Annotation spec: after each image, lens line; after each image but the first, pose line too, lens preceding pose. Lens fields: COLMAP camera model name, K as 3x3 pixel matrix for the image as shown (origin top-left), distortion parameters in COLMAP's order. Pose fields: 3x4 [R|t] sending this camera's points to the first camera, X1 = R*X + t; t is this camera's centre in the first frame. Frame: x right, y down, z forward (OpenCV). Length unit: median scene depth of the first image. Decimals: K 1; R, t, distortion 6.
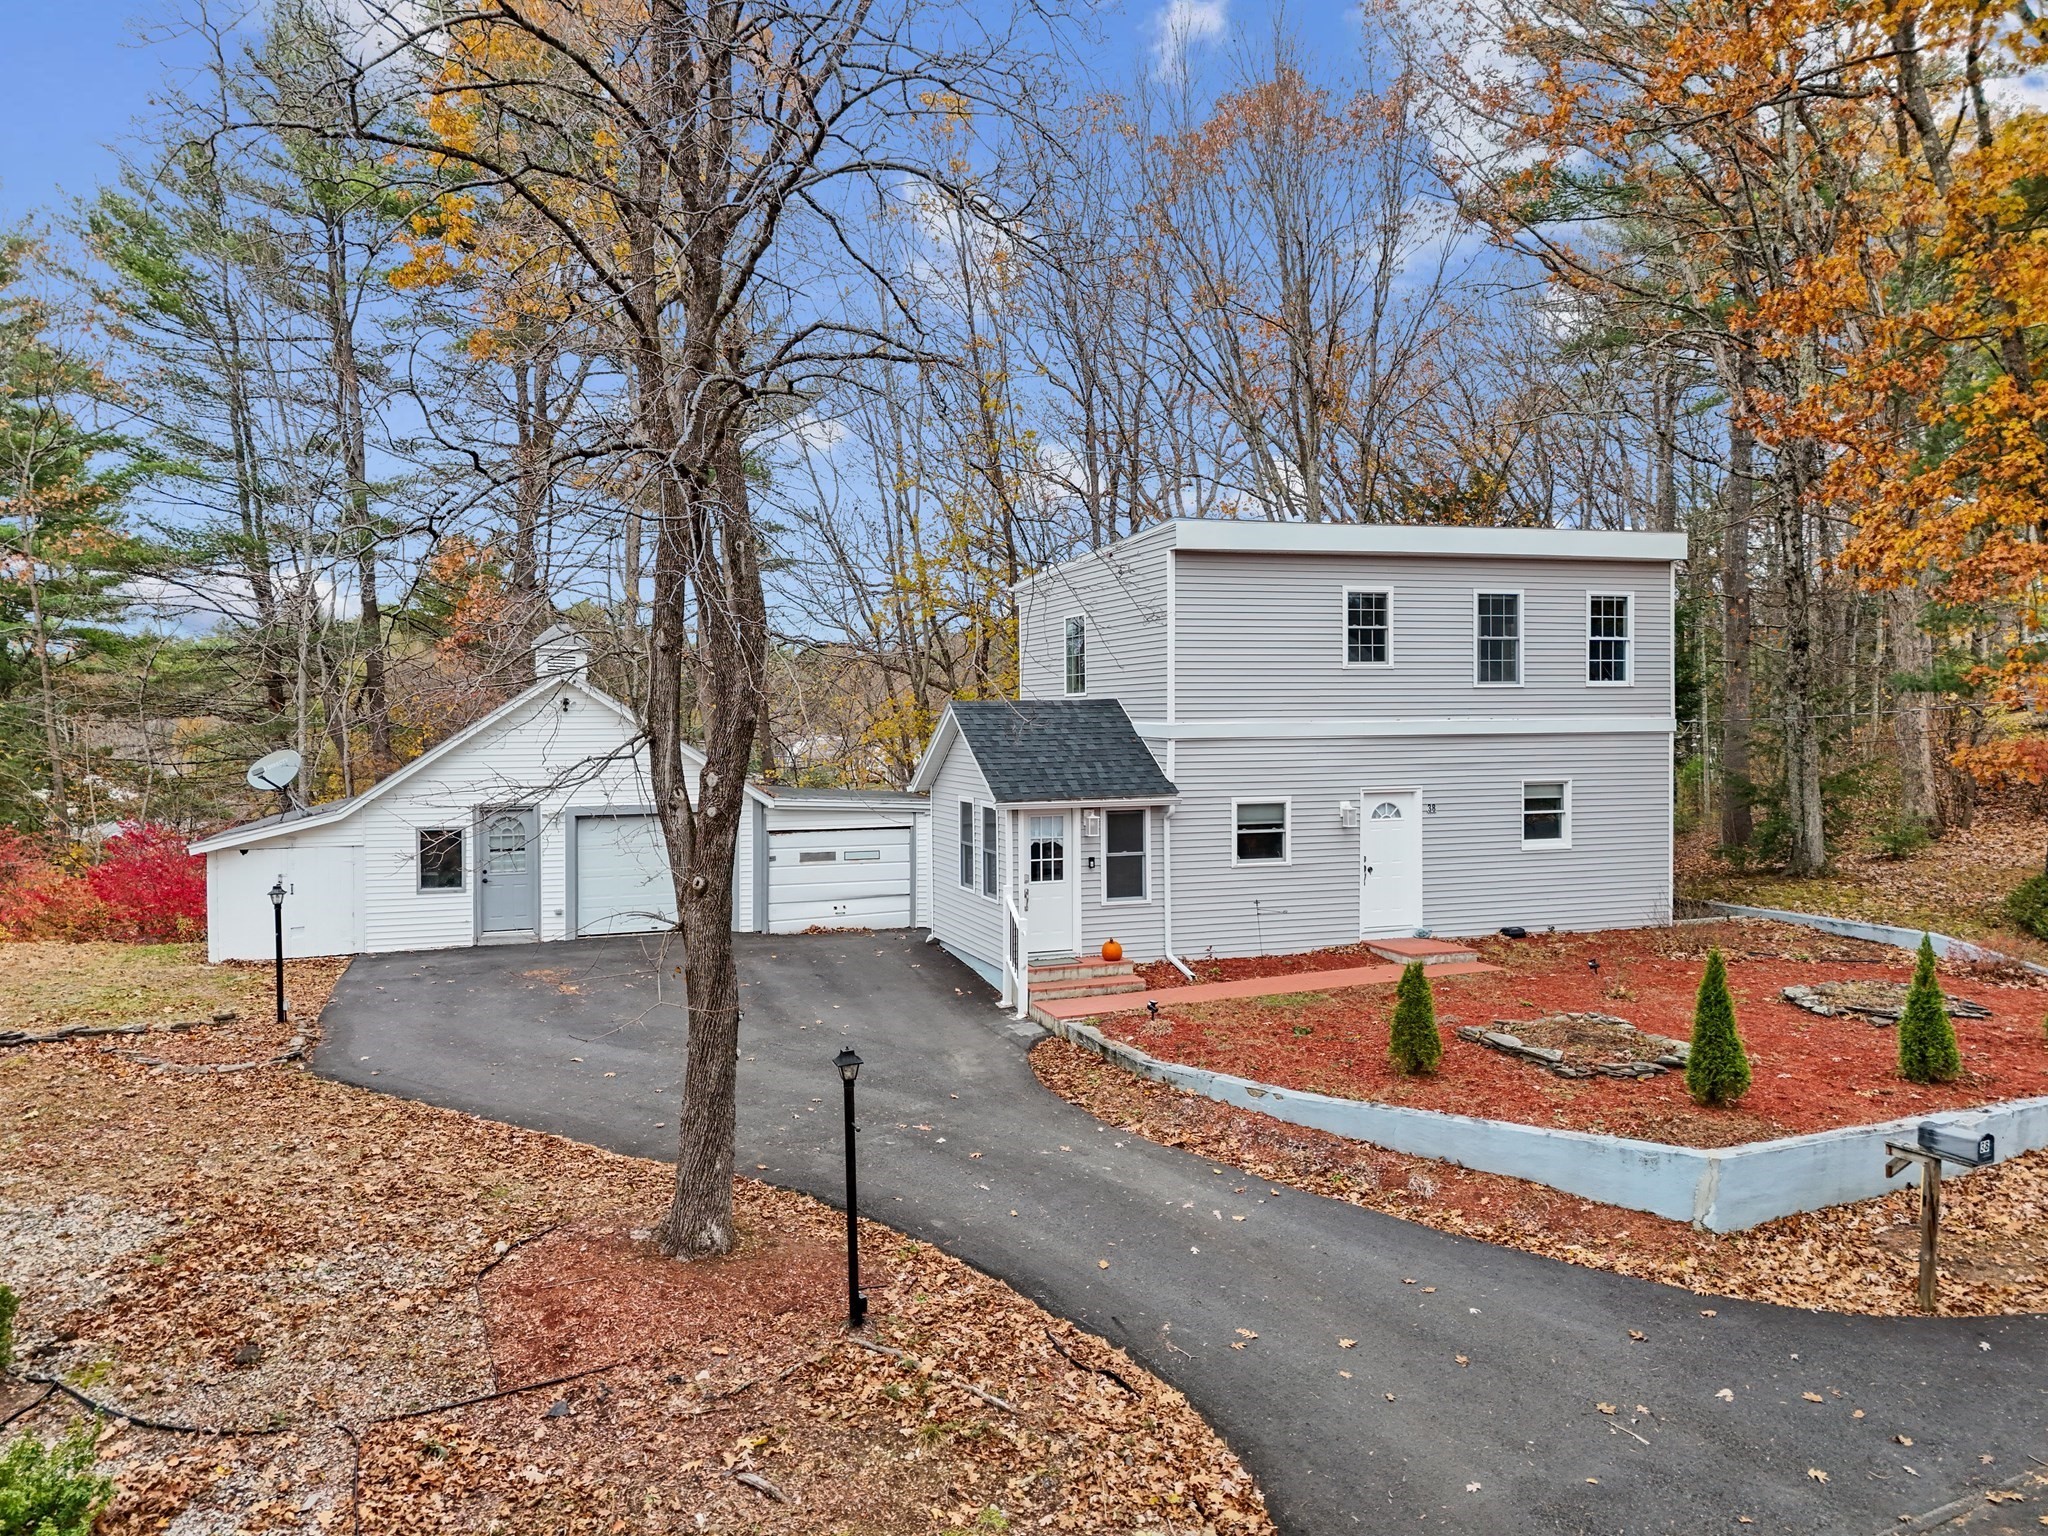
lens RADIAL K [[1498.6, 0, 1024.0], [0, 1498.6, 768.0], [0, 0, 1]] dist [0.099891, -0.097069]
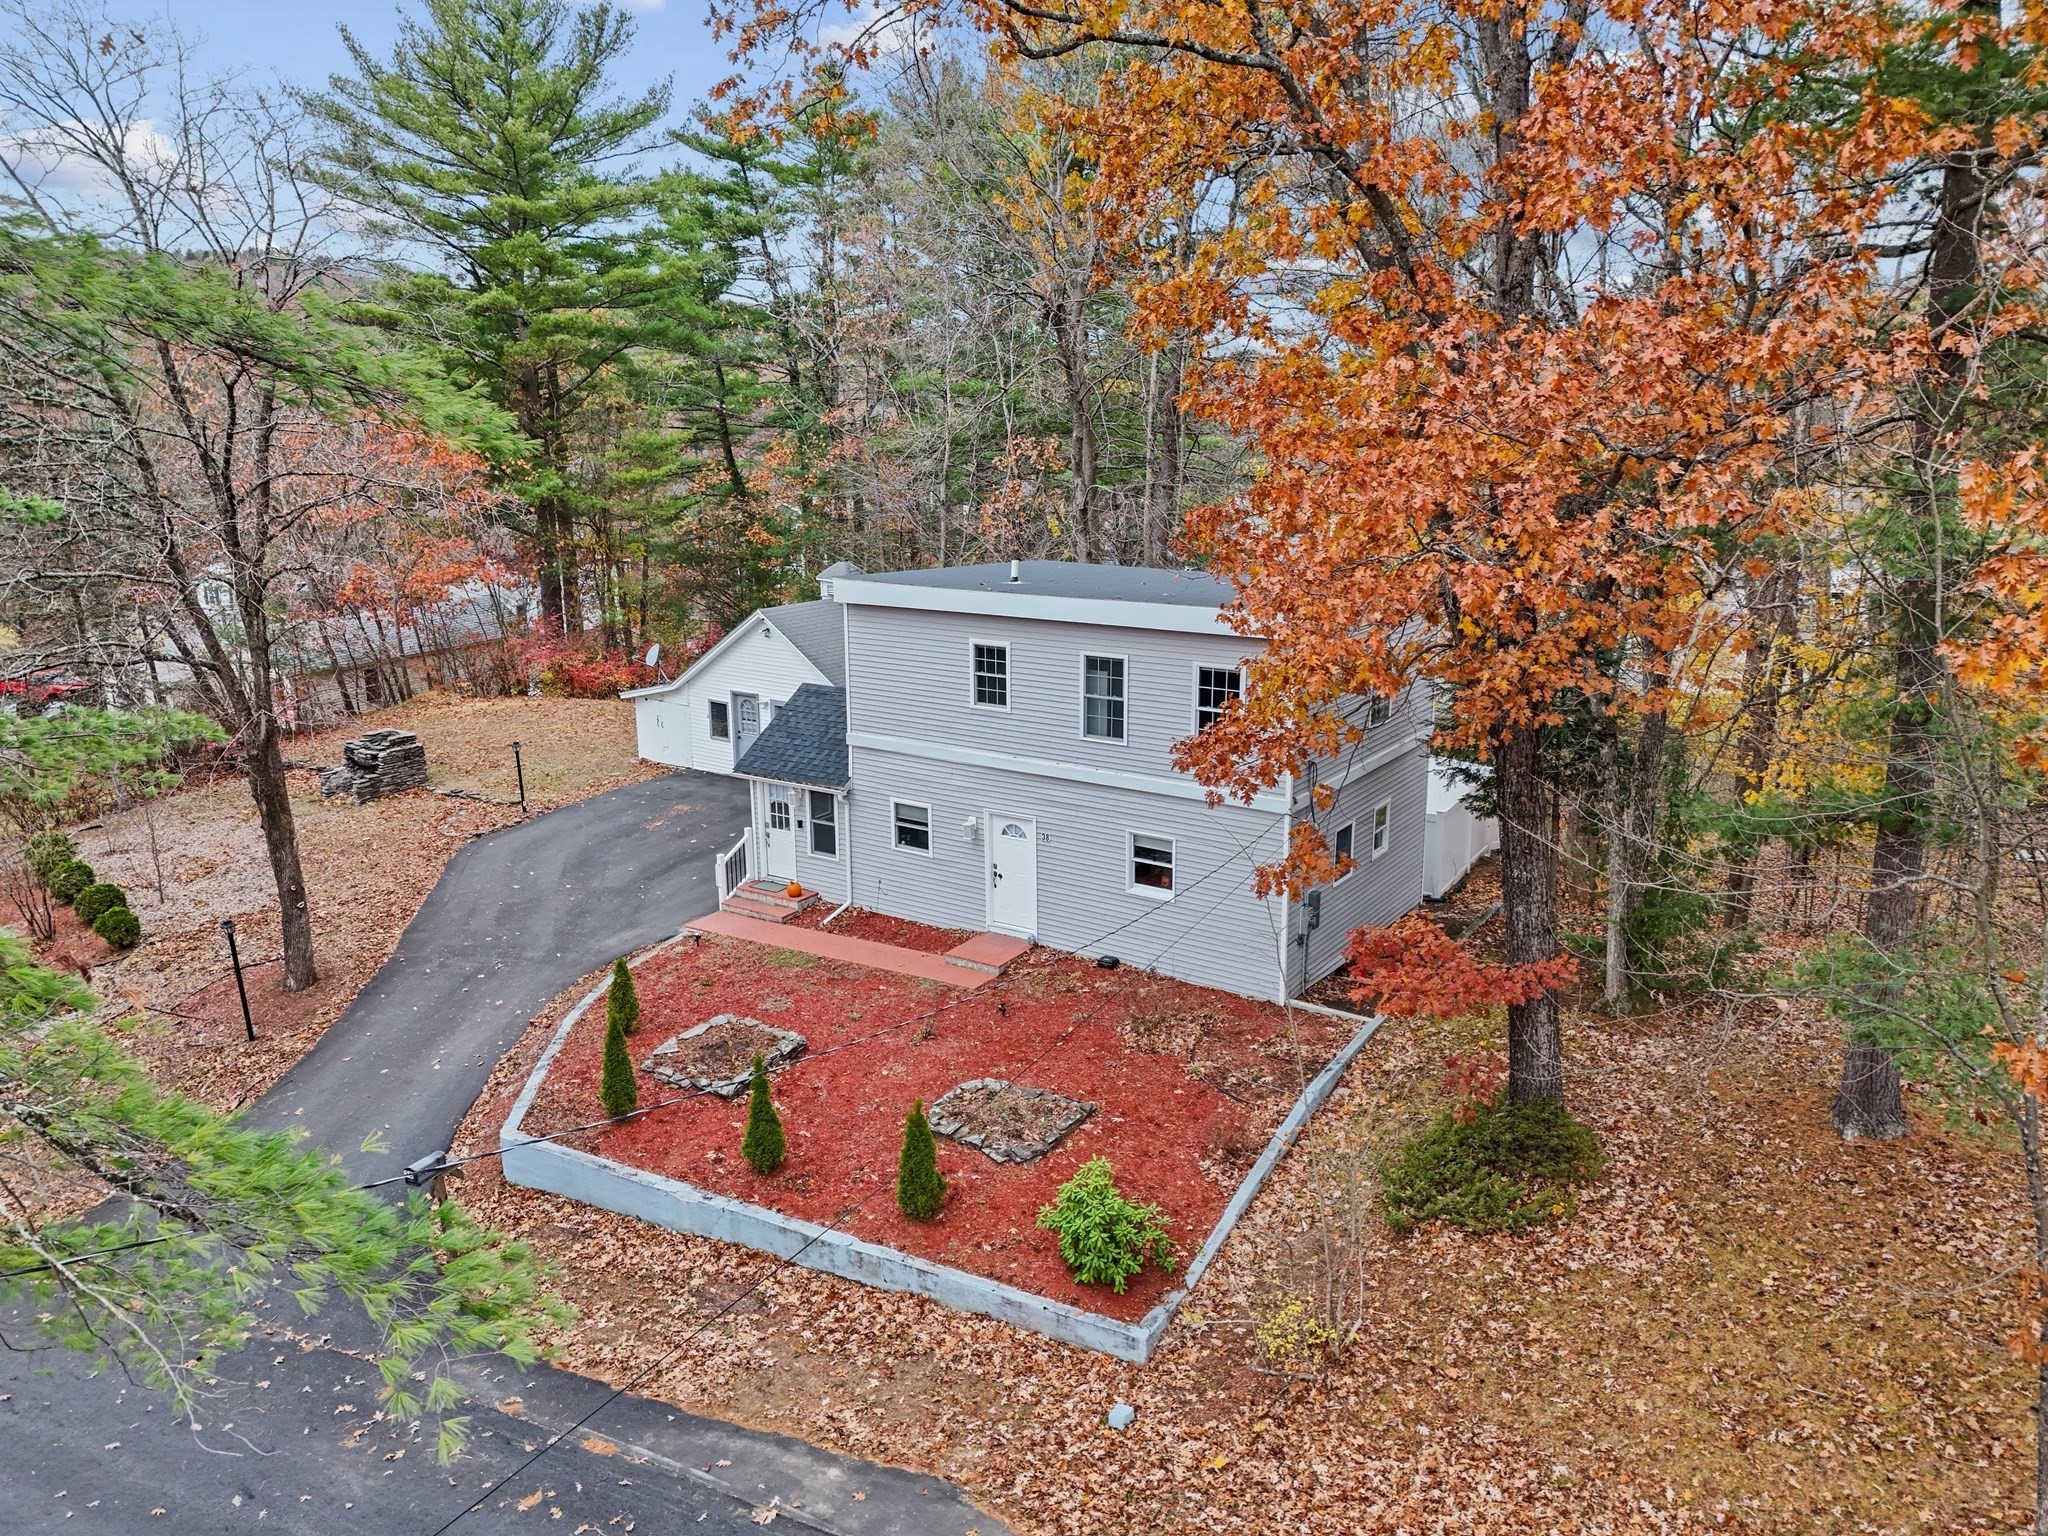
lens RADIAL K [[1498.6, 0, 1024.0], [0, 1498.6, 768.0], [0, 0, 1]] dist [0.099891, -0.097069]
pose [[0.595020, 0.200659, -0.778259, 1.114487], [-0.026979, 0.972773, 0.230184, -0.280109], [0.803258, -0.115967, 0.584233, 0.333828]]
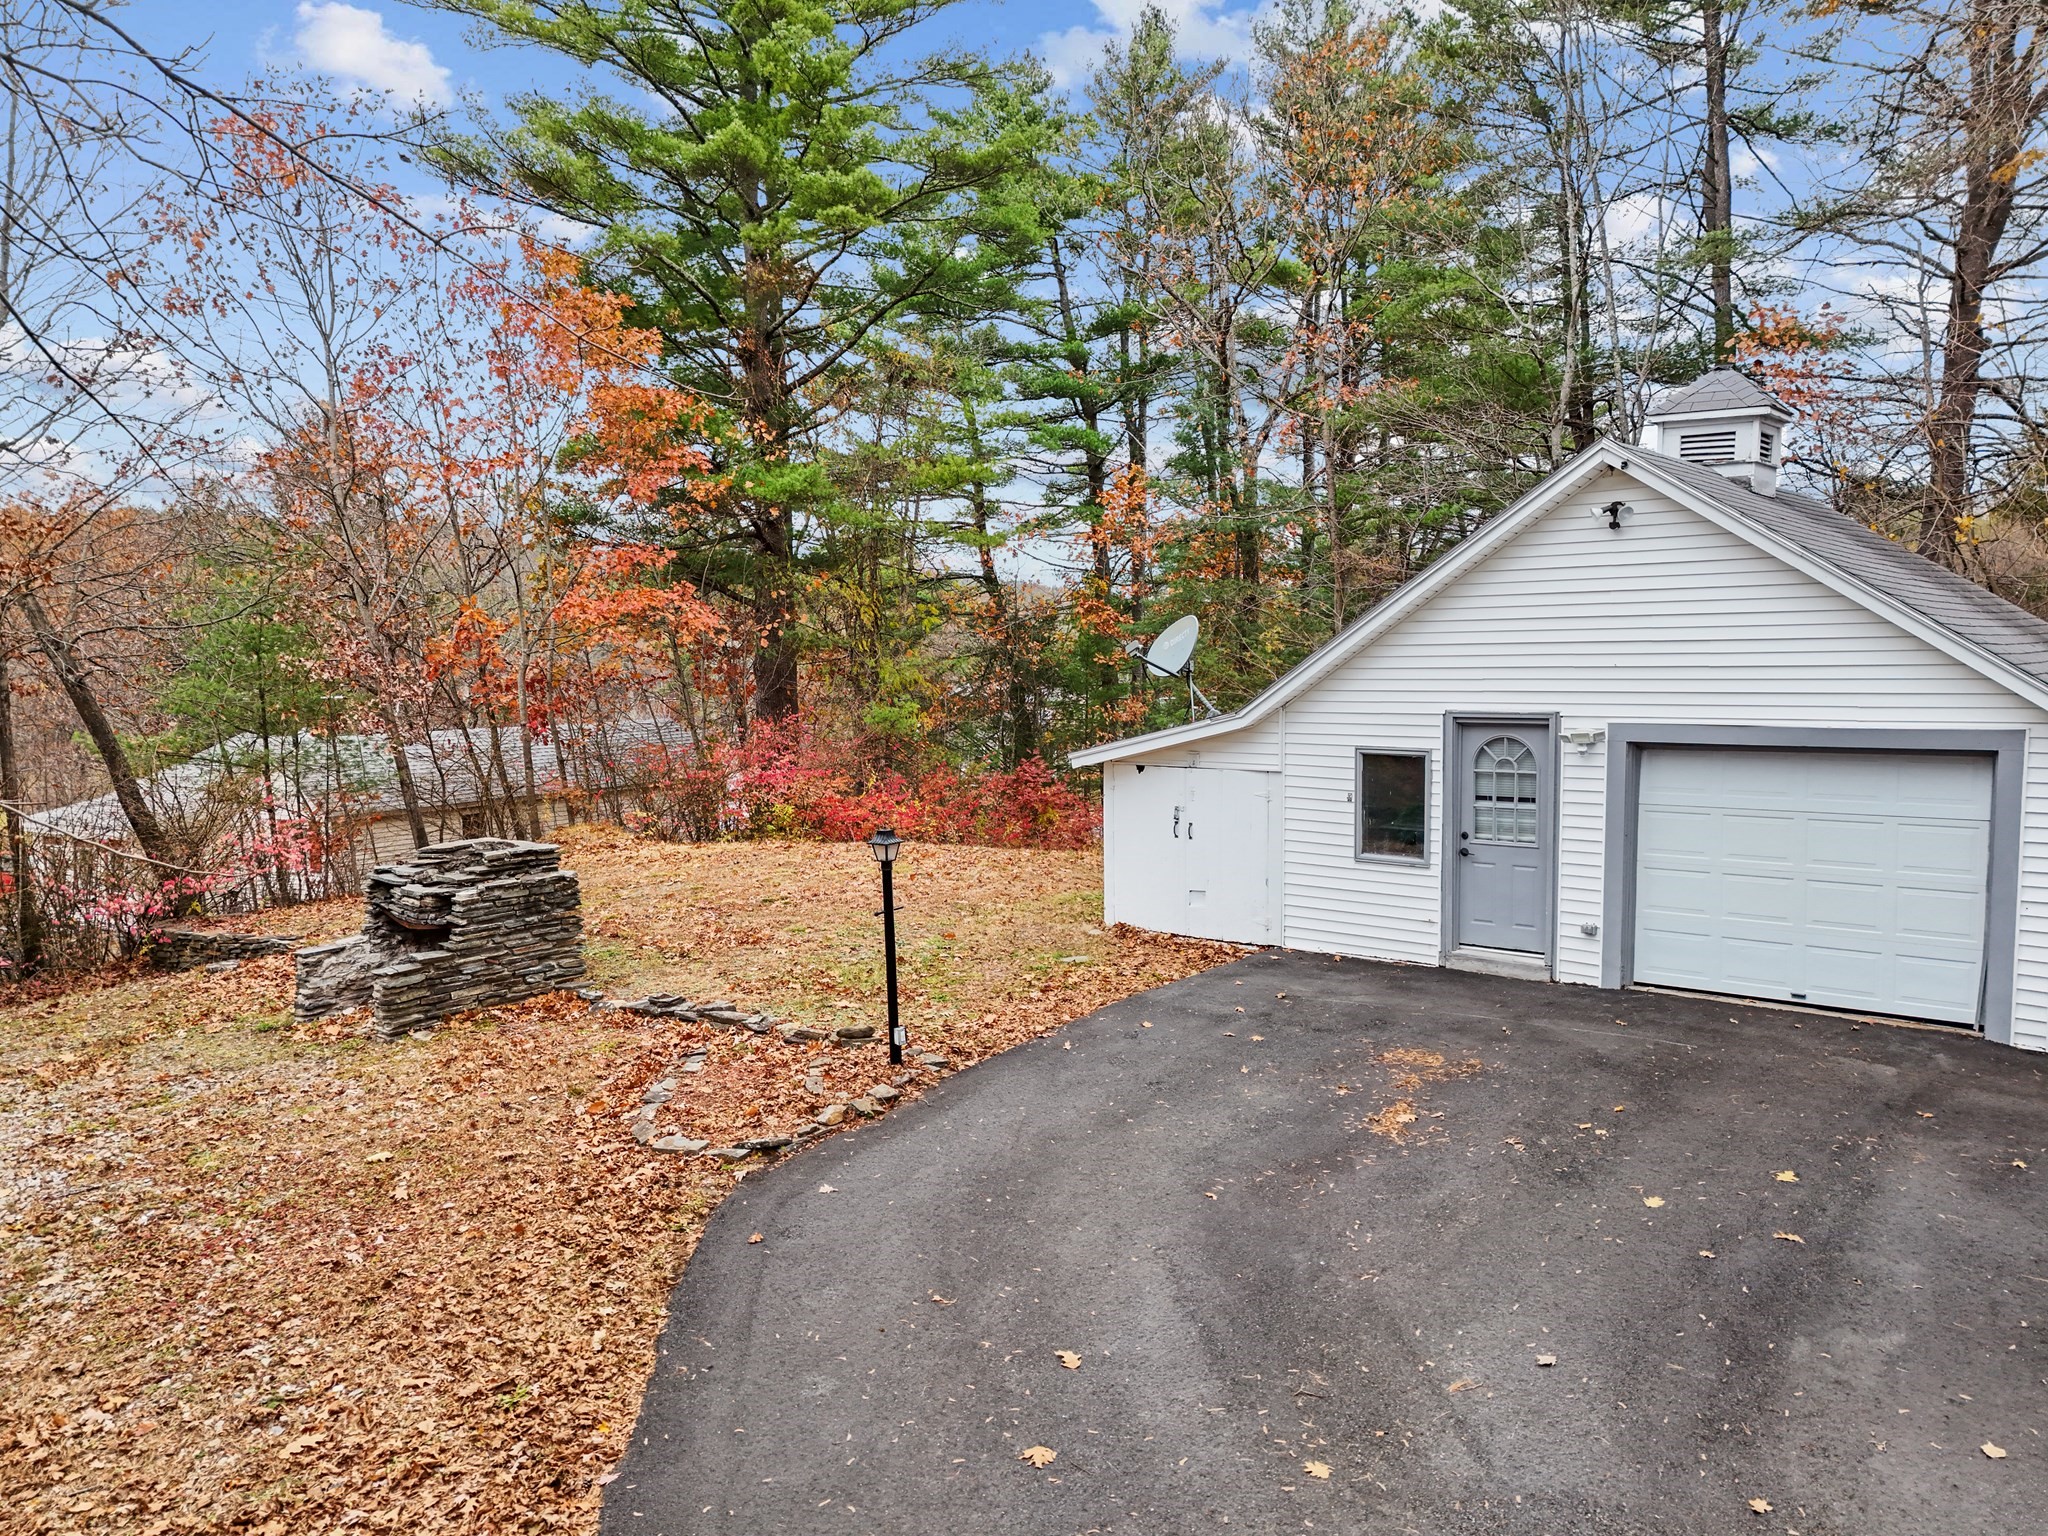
lens RADIAL K [[1498.6, 0, 1024.0], [0, 1498.6, 768.0], [0, 0, 1]] dist [0.099891, -0.097069]
pose [[0.540416, 0.066902, -0.838734, 0.013536], [-0.021914, 0.997615, 0.065455, 0.012806], [0.841113, -0.016993, 0.540593, 0.606733]]
